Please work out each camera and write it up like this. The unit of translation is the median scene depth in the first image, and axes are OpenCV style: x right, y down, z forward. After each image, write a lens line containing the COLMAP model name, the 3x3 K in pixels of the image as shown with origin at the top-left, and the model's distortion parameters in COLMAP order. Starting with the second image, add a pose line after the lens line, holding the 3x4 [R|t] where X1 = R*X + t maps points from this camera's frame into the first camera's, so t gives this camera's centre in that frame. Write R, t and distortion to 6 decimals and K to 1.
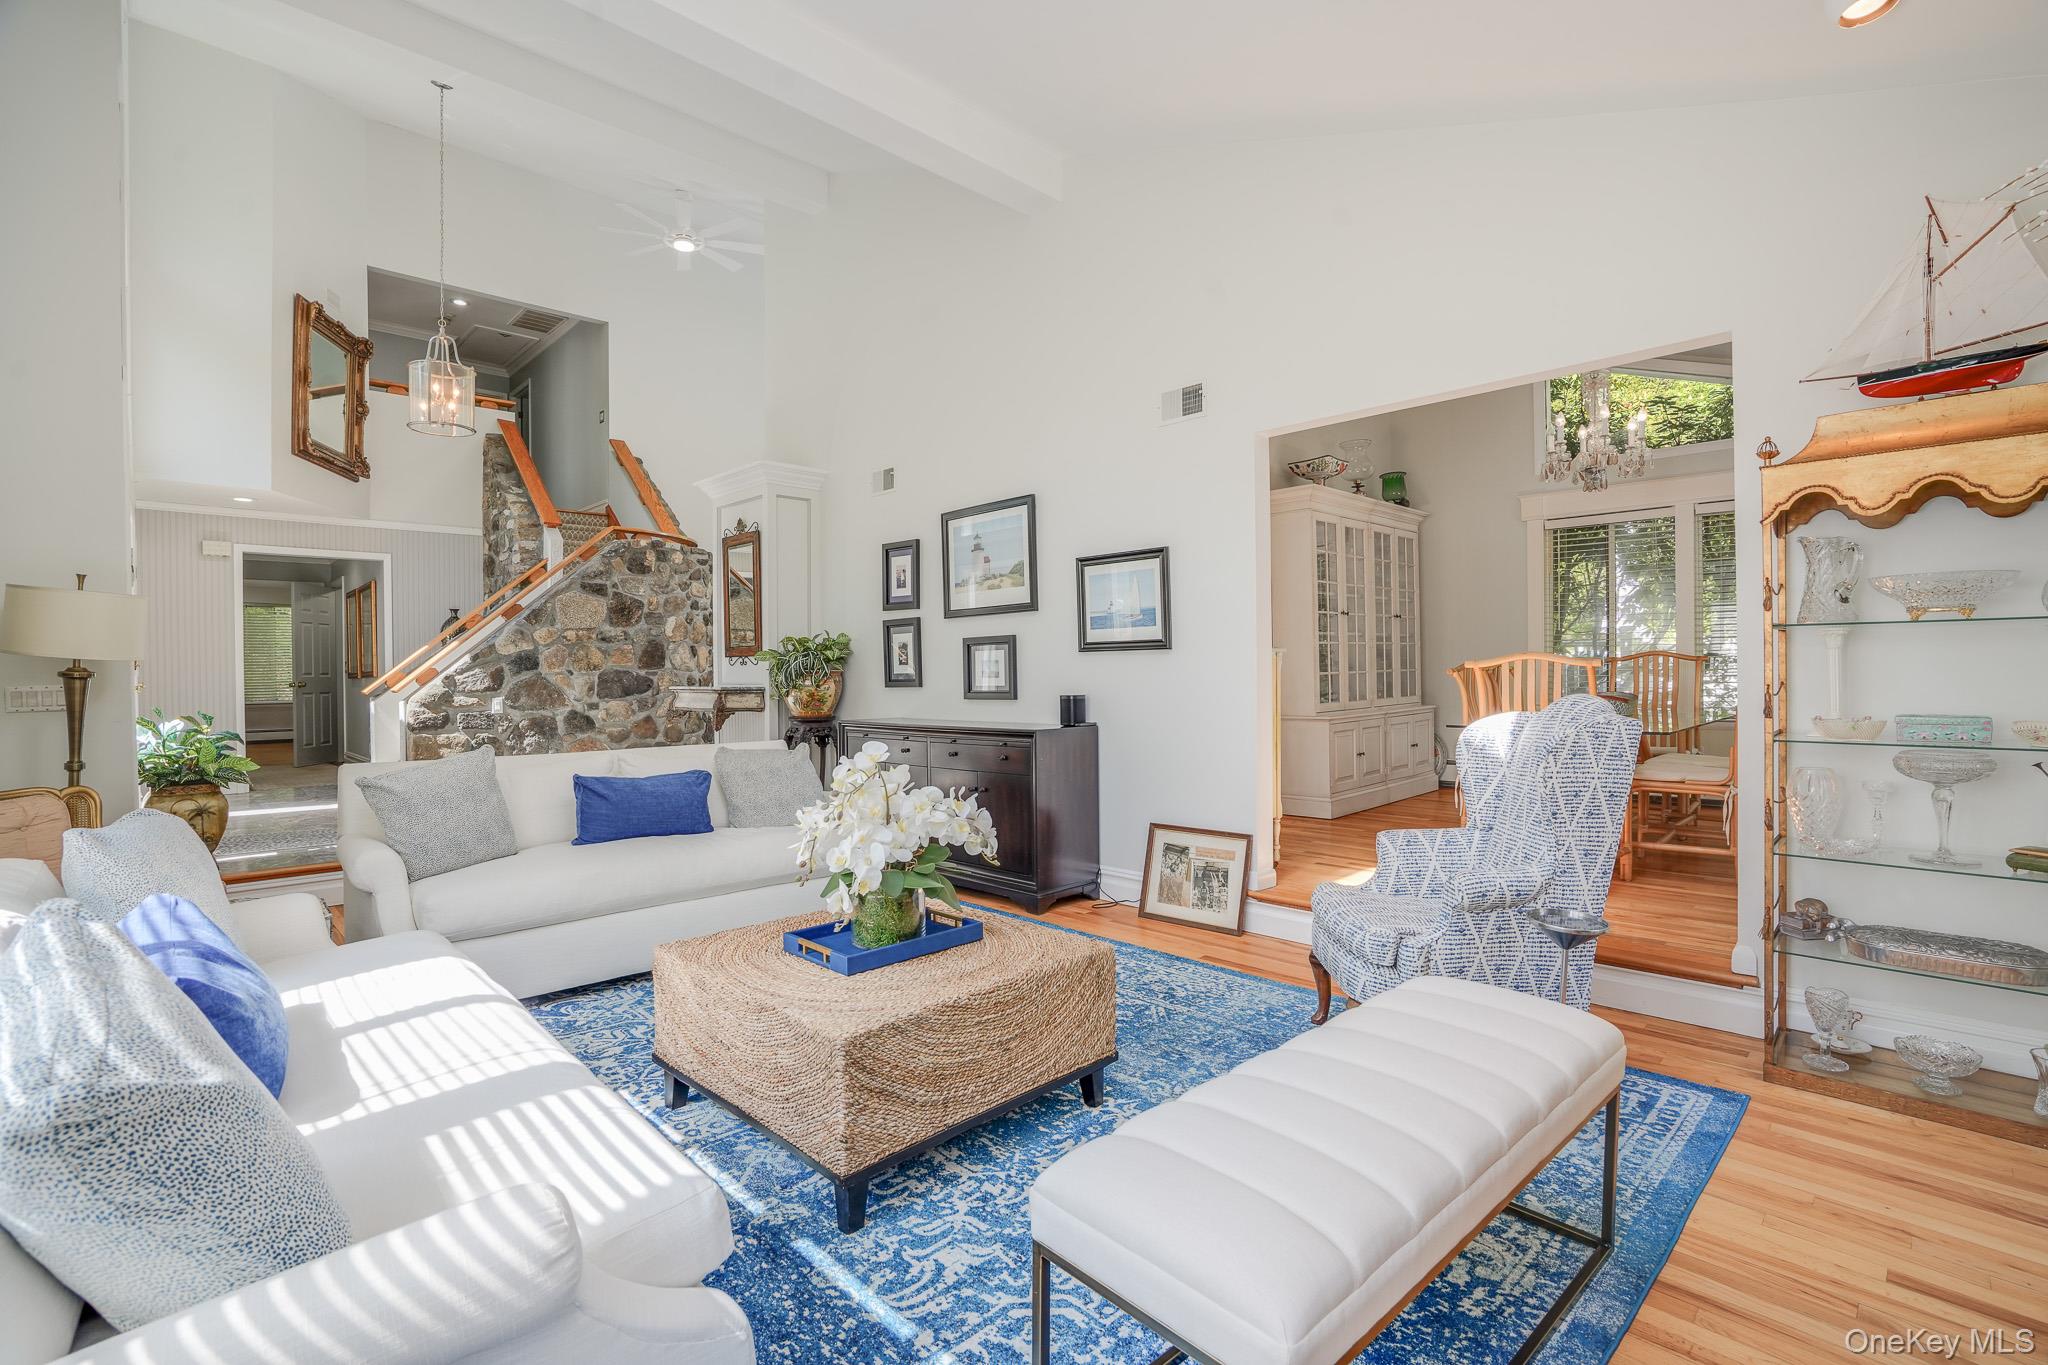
lens RADIAL K [[975.6, 0, 1038.3], [0, 975.6, 674.5], [0, 0, 1]] dist [-0.044975, 0.016050]
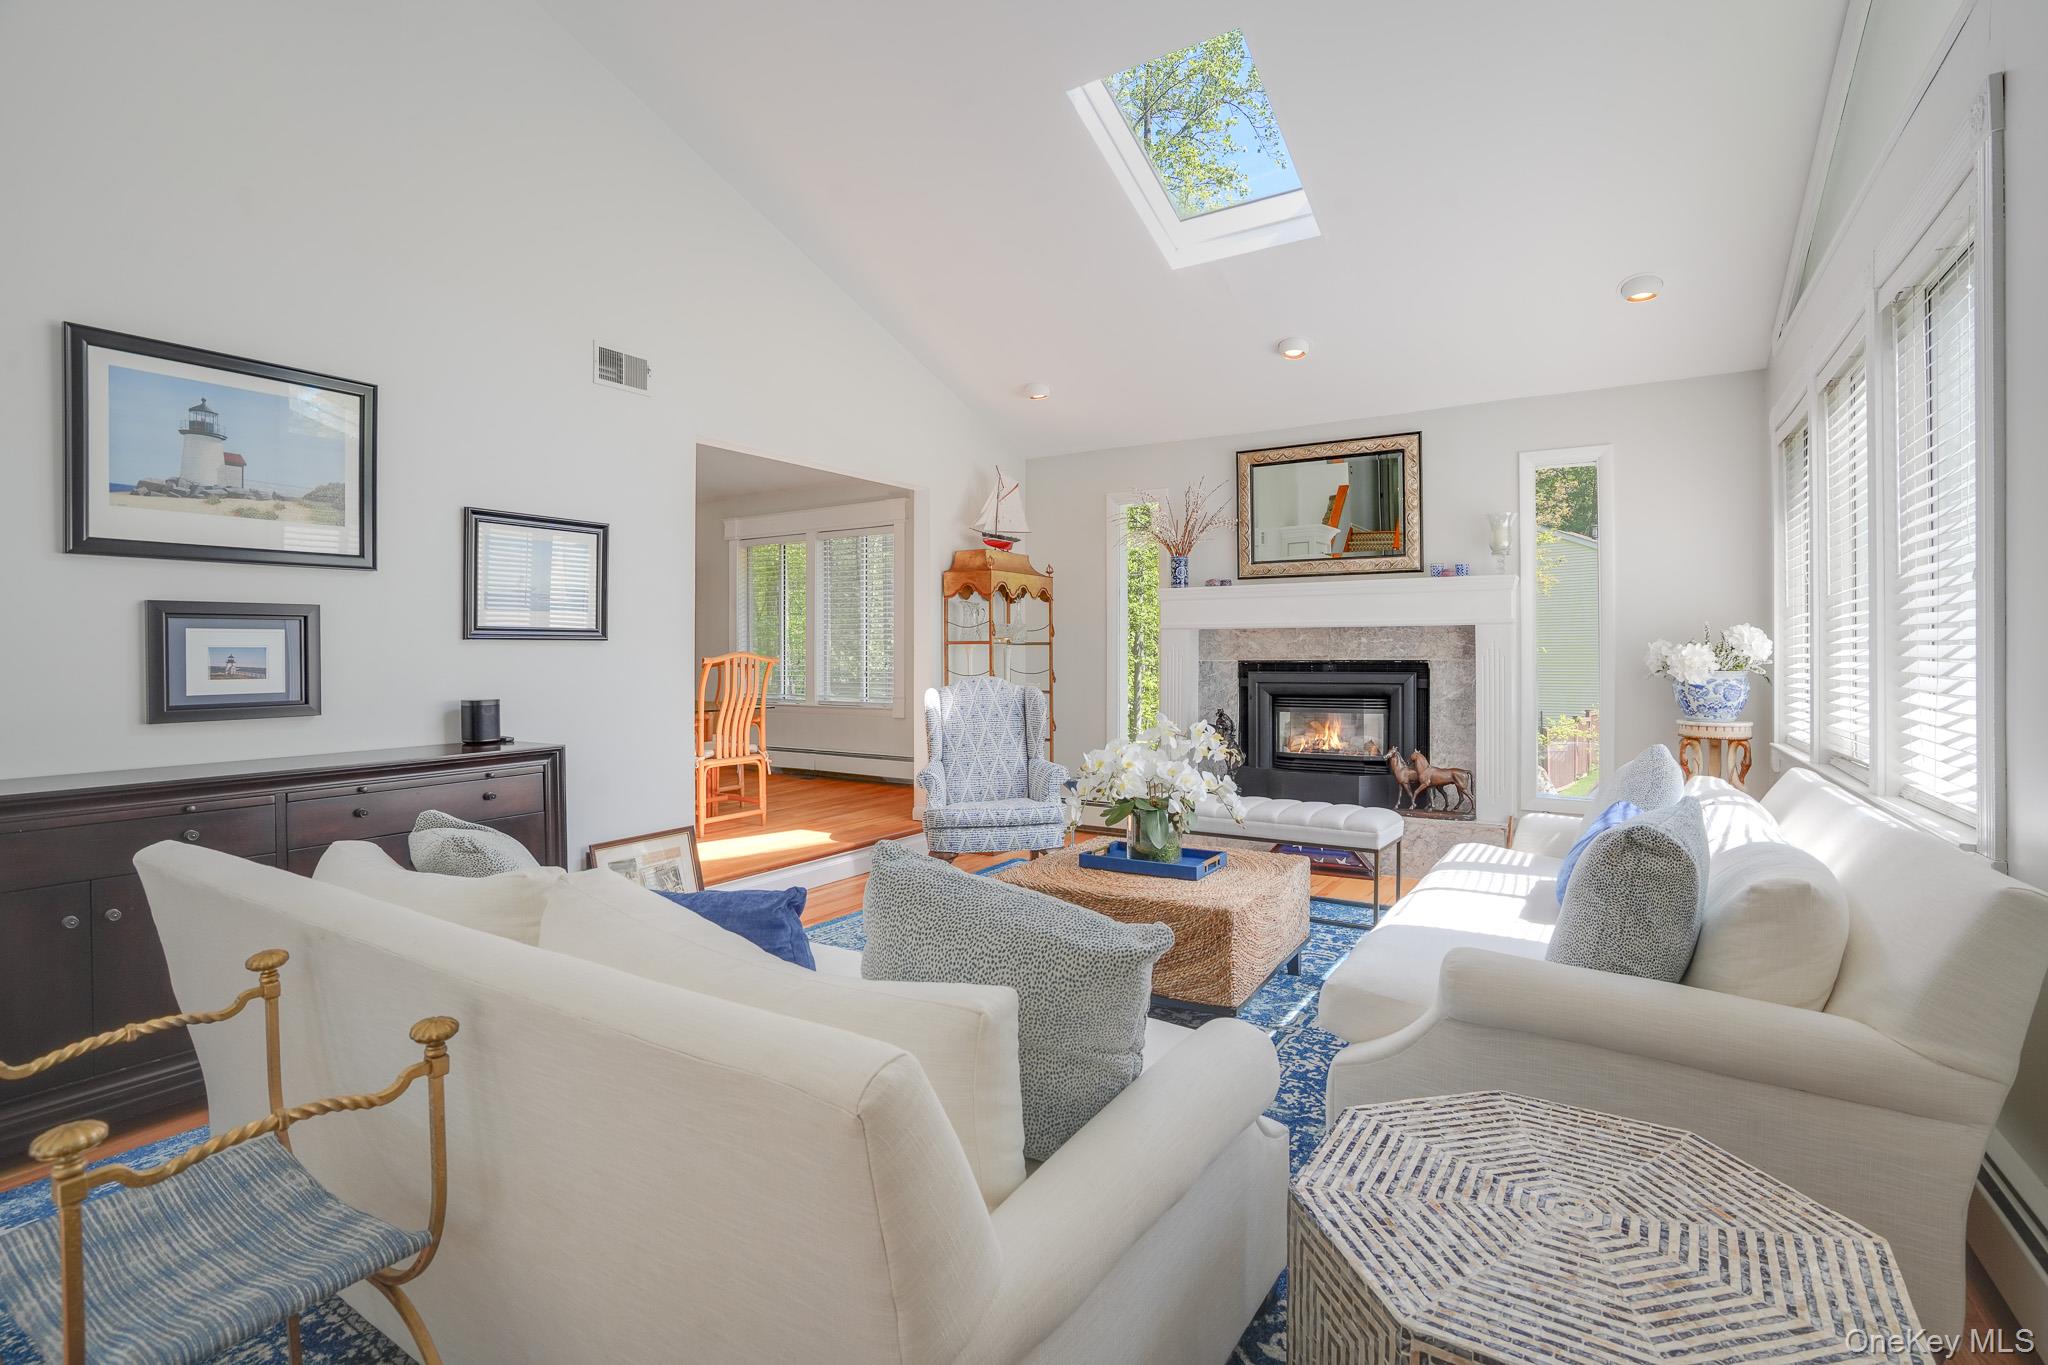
lens RADIAL K [[975.6, 0, 1001.3], [0, 975.6, 636.7], [0, 0, 1]] dist [-0.044975, 0.016050]
pose [[-0.239798, 0.038150, 0.970073, -0.729825], [0.021823, 0.999187, -0.033900, 0.007611], [-0.970577, 0.013041, -0.240436, 0.791244]]
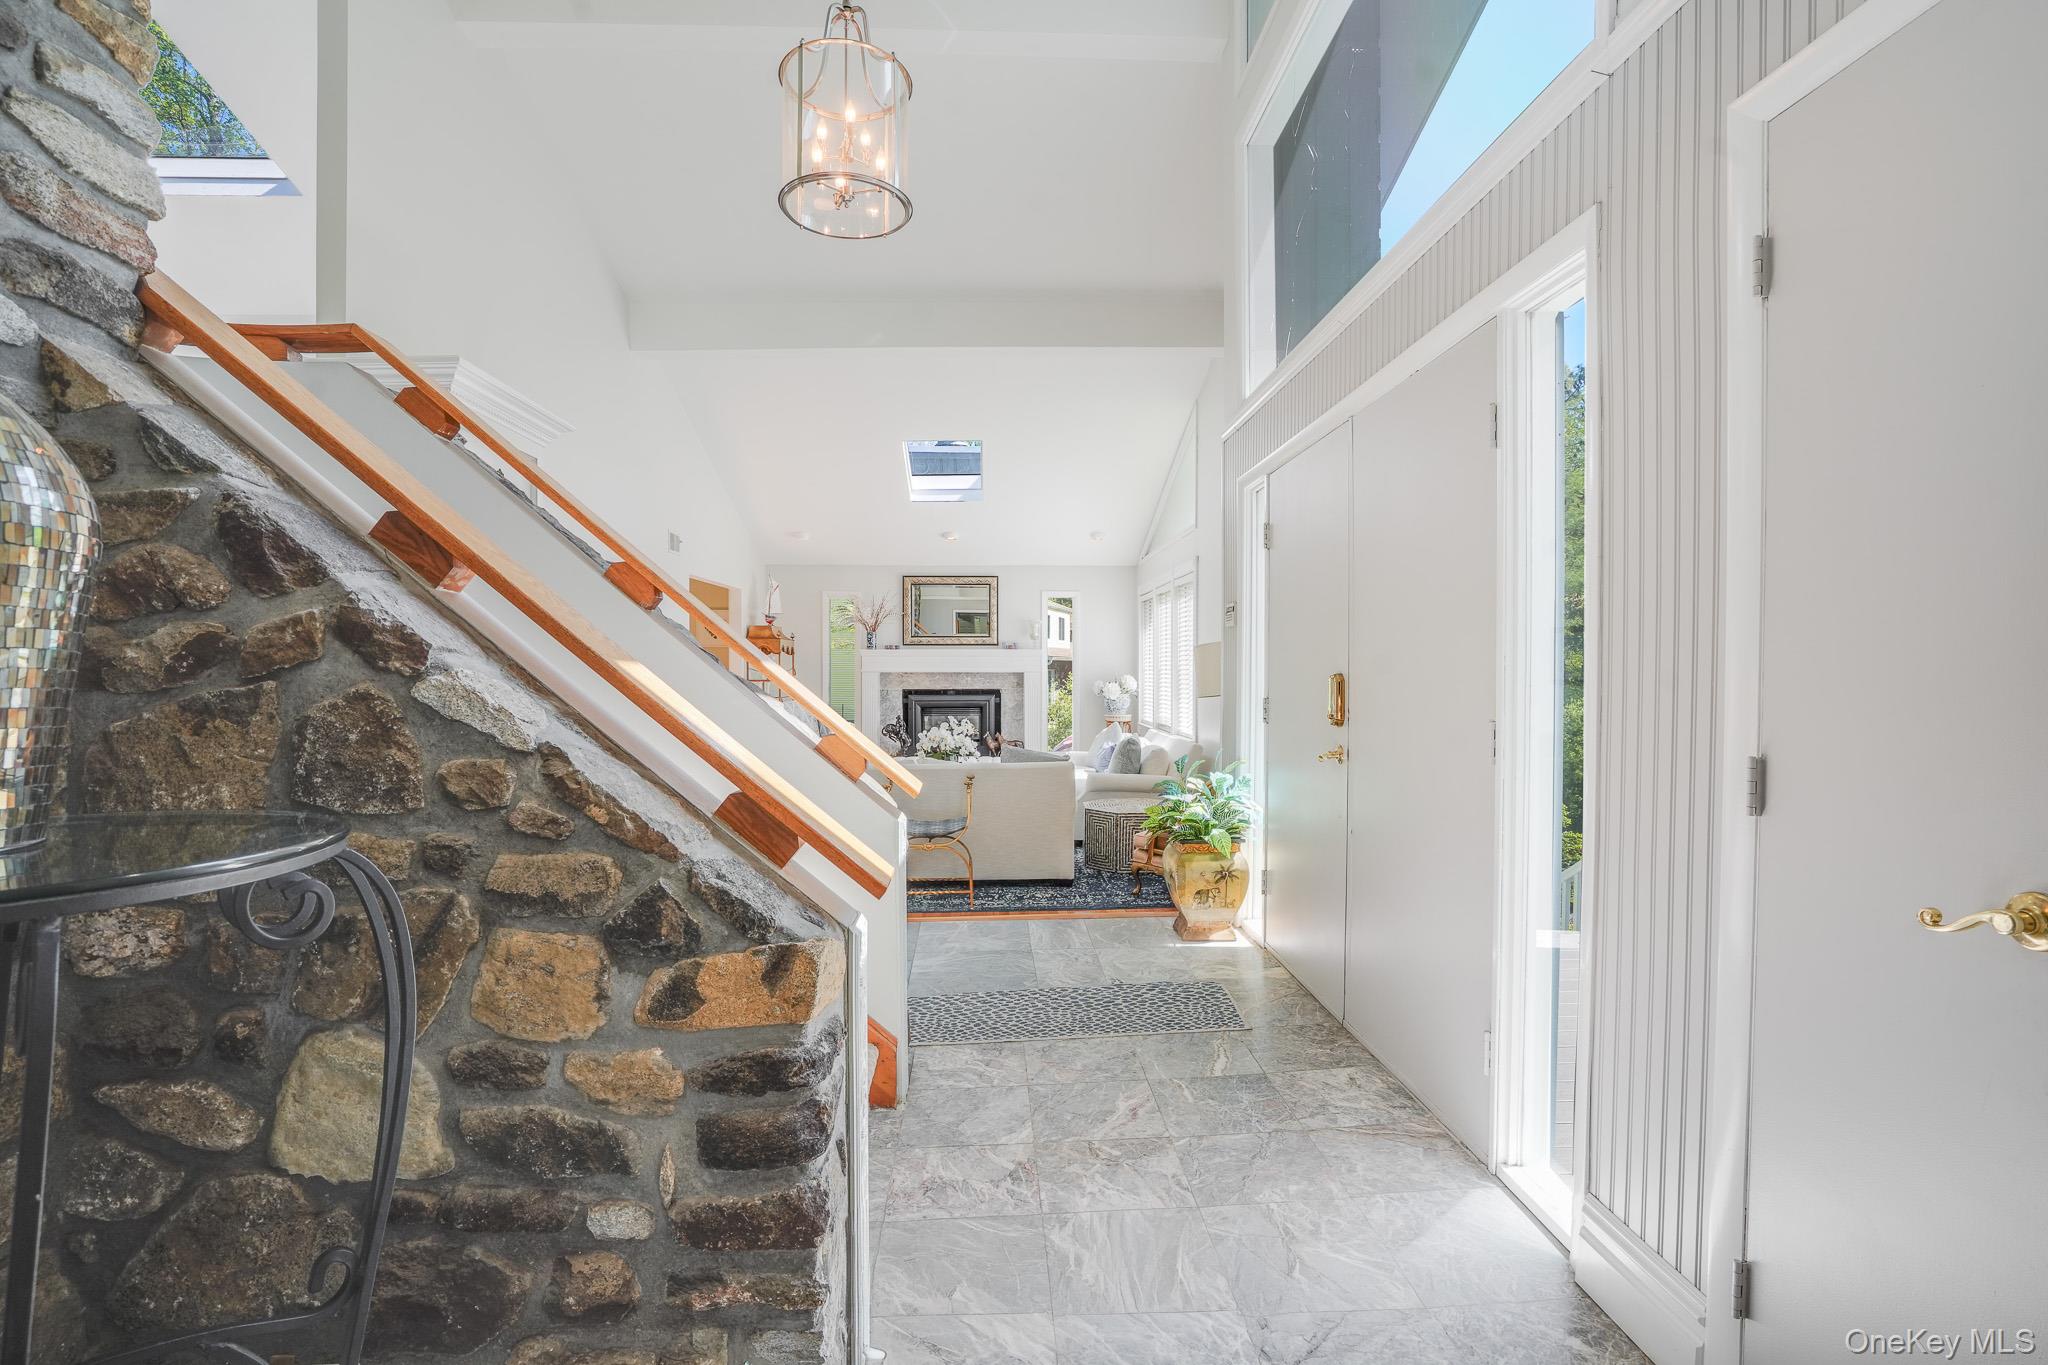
lens RADIAL K [[975.6, 0, 1007.5], [0, 975.6, 677.4], [0, 0, 1]] dist [-0.044975, 0.016050]
pose [[-0.739625, 0.012388, 0.672905, -1.302302], [0.025632, 0.999624, 0.009771, -0.040187], [-0.672531, 0.024474, -0.739664, 1.698652]]
